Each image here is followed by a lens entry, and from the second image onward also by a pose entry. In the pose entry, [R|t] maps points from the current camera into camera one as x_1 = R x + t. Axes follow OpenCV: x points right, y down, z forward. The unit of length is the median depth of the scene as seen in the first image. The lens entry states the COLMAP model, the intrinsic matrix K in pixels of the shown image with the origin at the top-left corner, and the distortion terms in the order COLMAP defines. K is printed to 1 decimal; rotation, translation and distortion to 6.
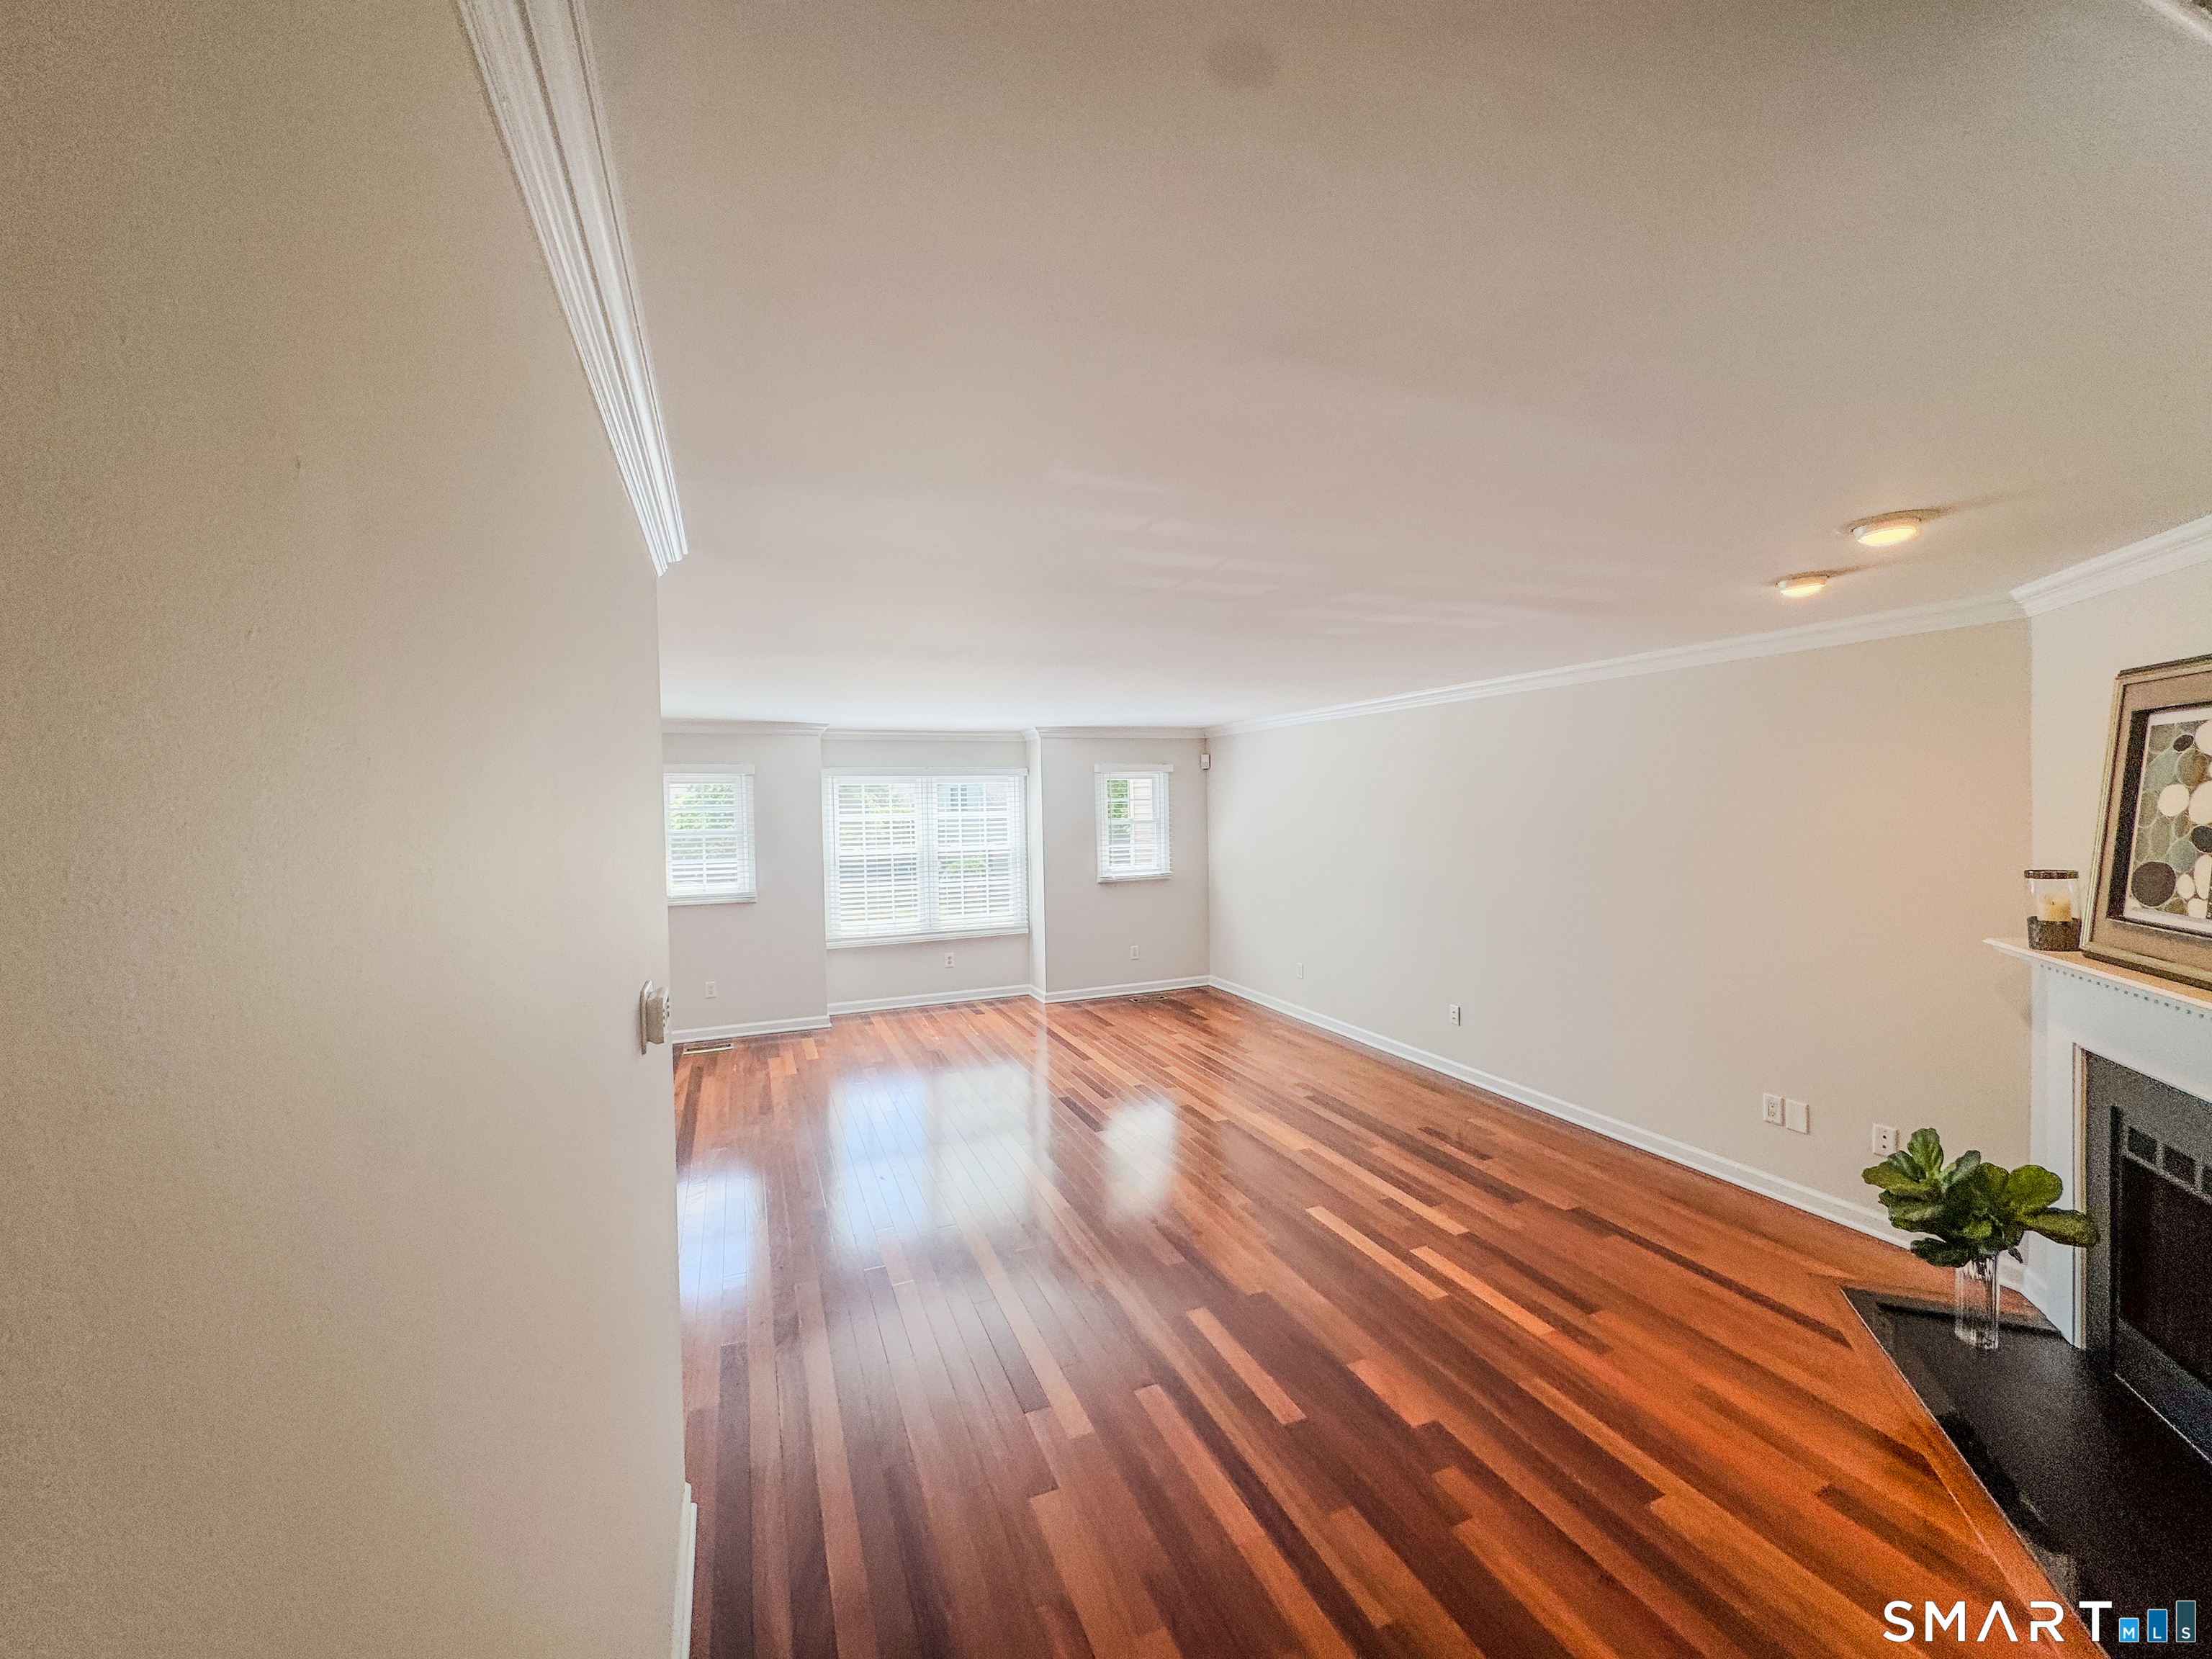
lens RADIAL K [[888.7, 0, 1108.3], [0, 888.7, 821.9], [0, 0, 1]] dist [-0.006048, 0.000996]
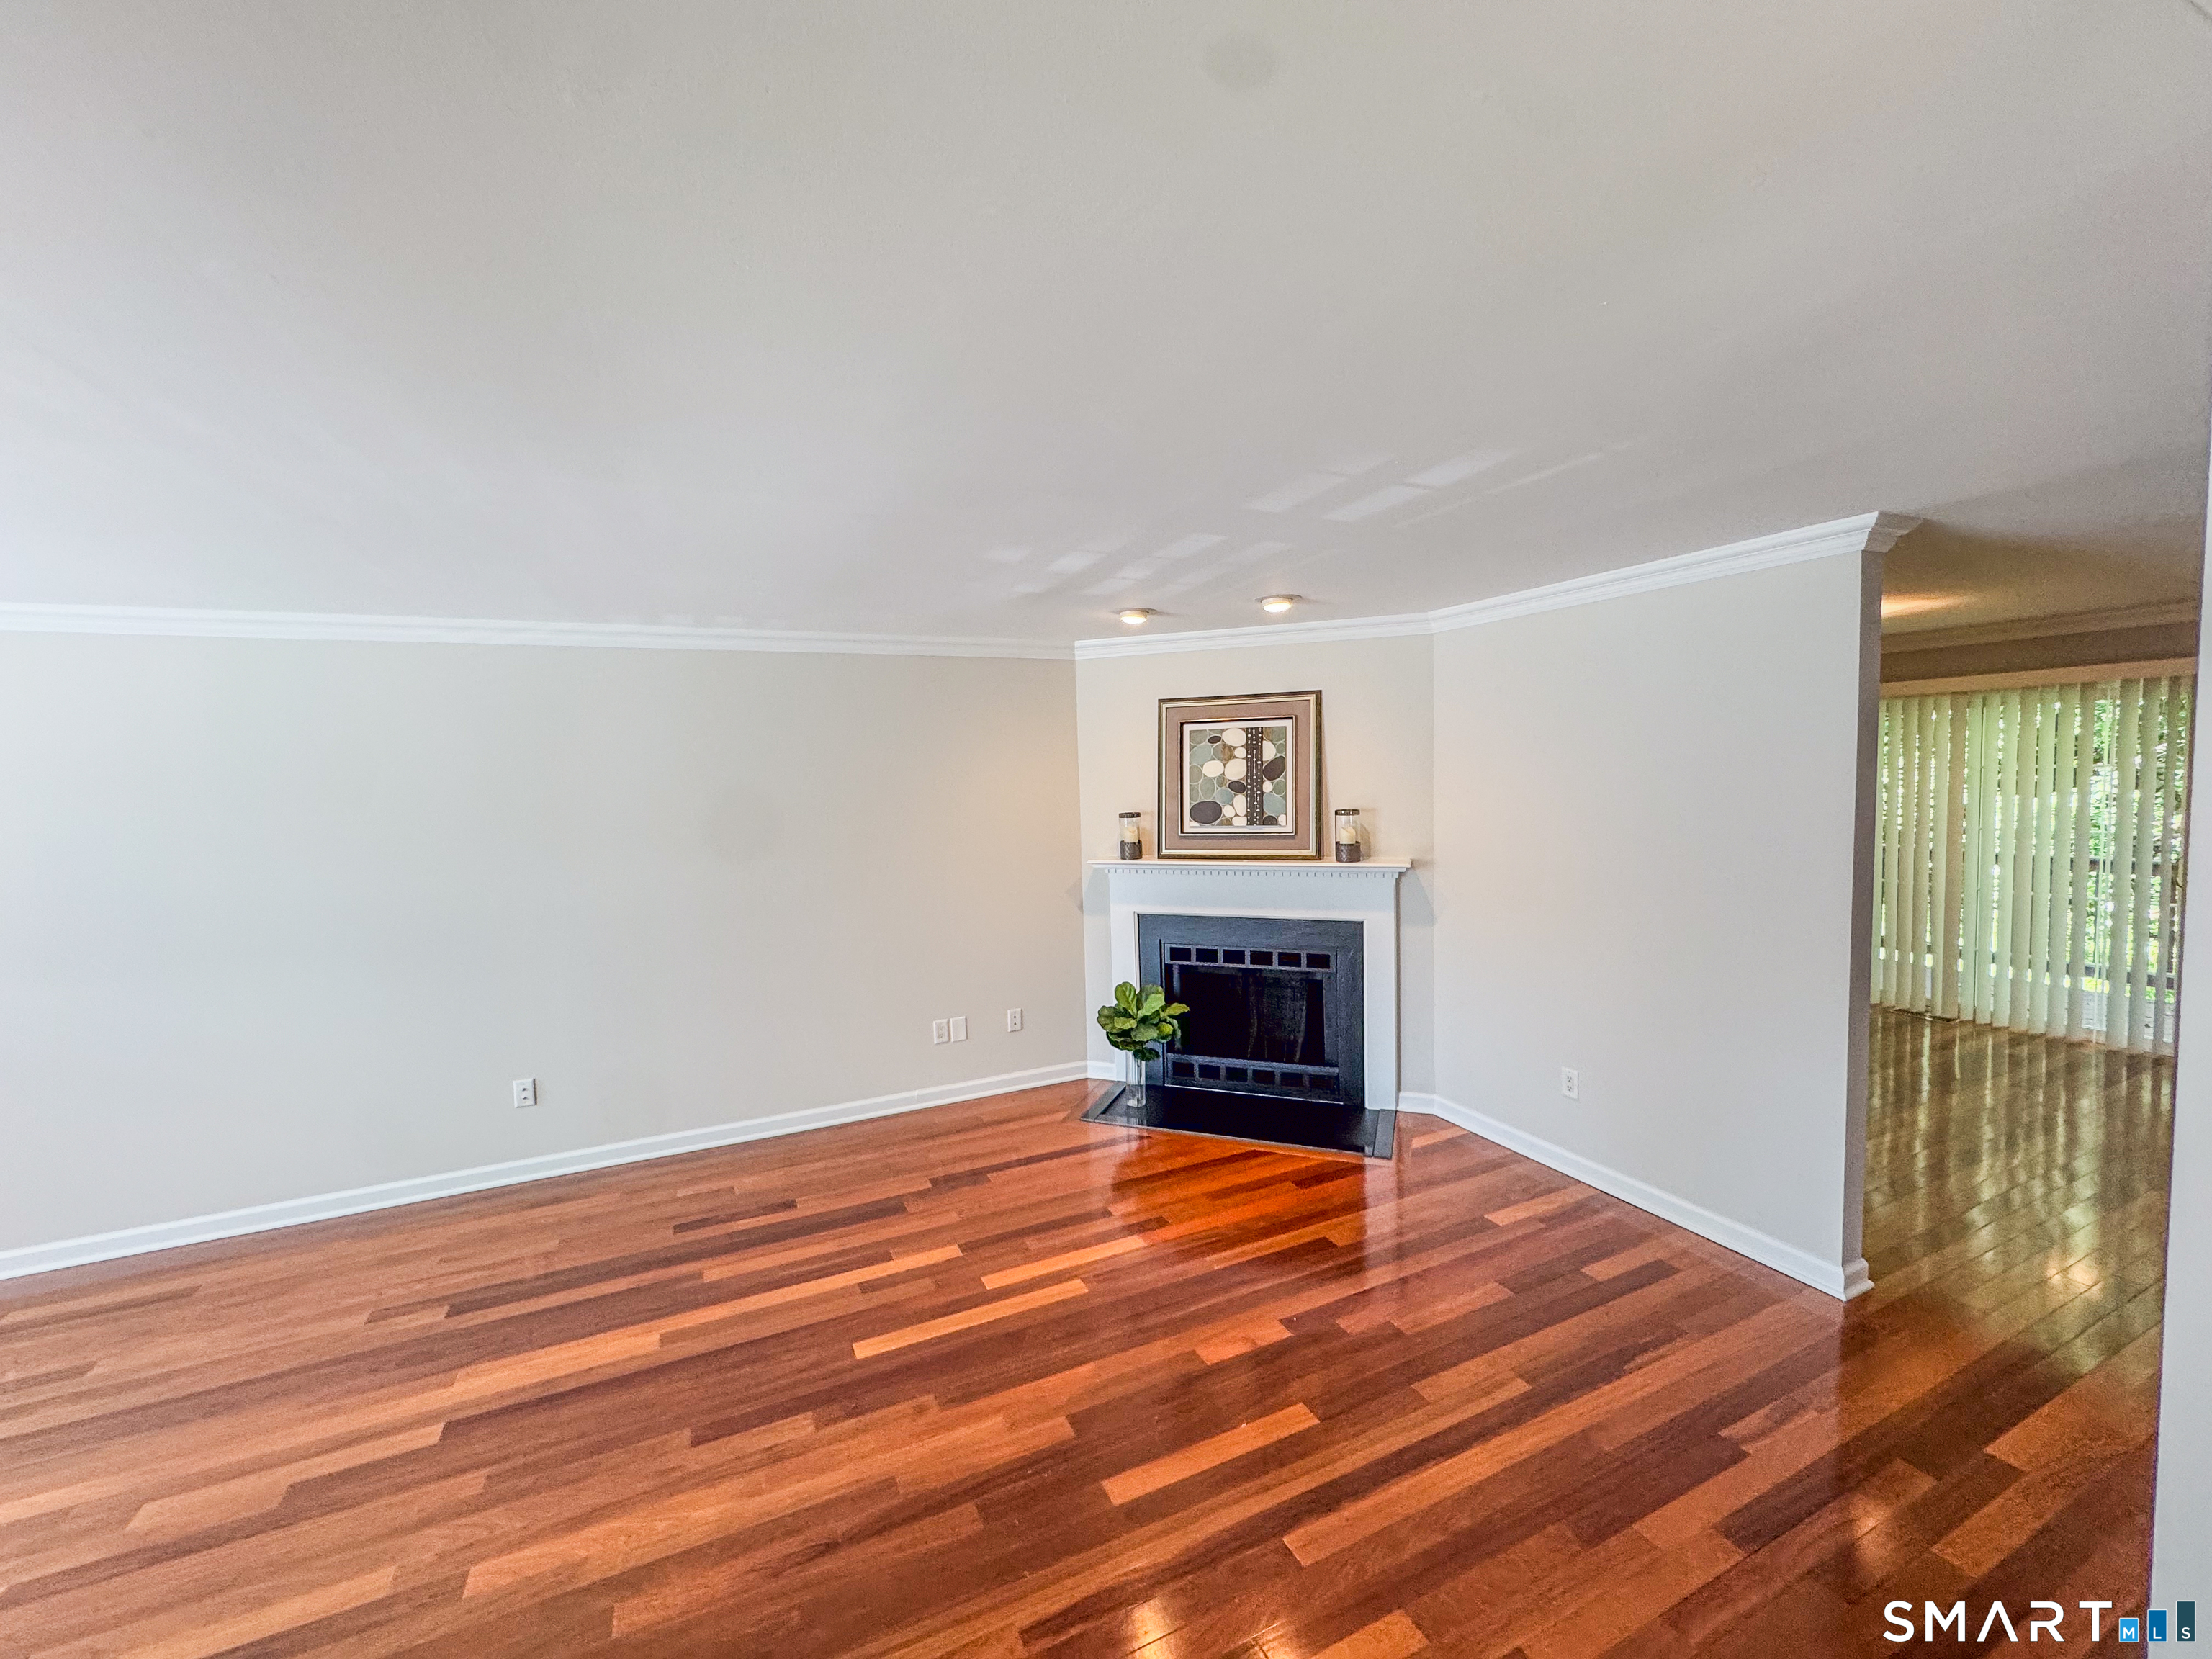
lens RADIAL K [[888.7, 0, 1104.2], [0, 888.7, 816.4], [0, 0, 1]] dist [-0.006048, 0.000996]
pose [[-0.045123, -0.032335, 0.998458, -0.373609], [0.053070, 0.997987, 0.034718, -0.000078], [-0.997571, 0.054555, -0.043316, 0.655345]]
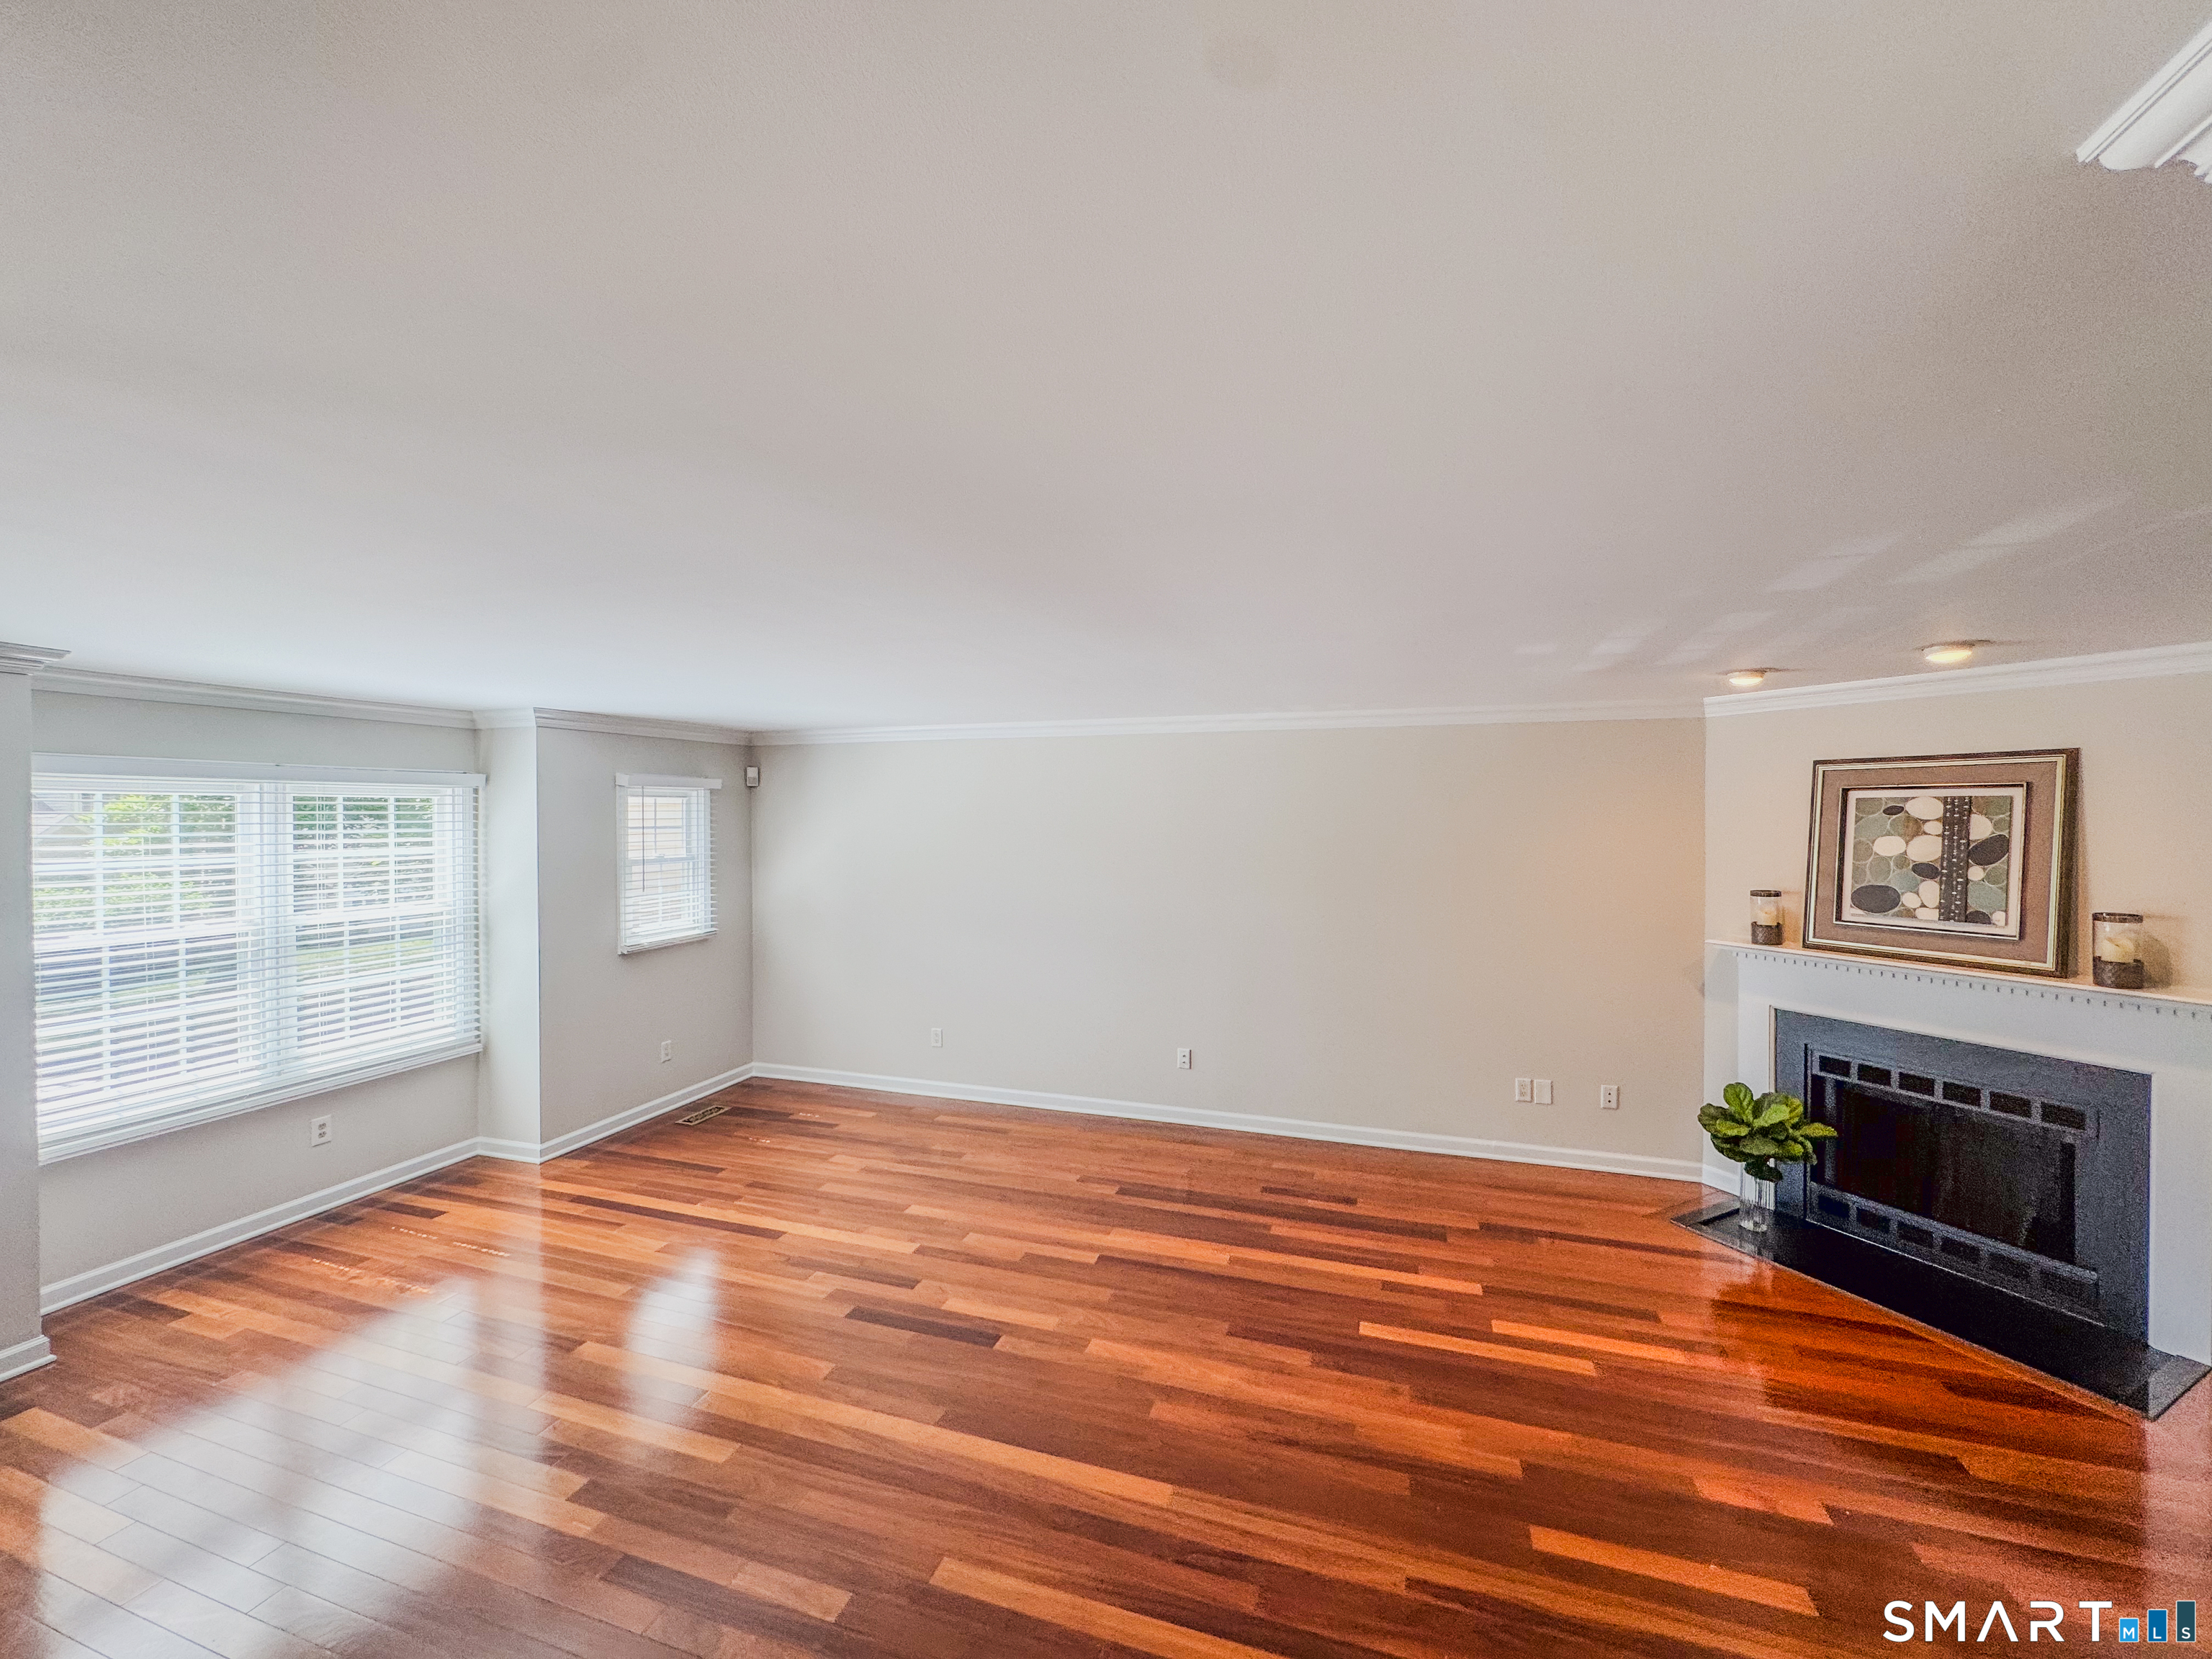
lens RADIAL K [[888.7, 0, 1105.3], [0, 888.7, 820.4], [0, 0, 1]] dist [-0.006048, 0.000996]
pose [[0.654131, 0.011995, 0.756286, -0.457865], [0.006922, 0.999737, -0.021843, -0.022460], [-0.756350, 0.019523, 0.653876, 0.503963]]
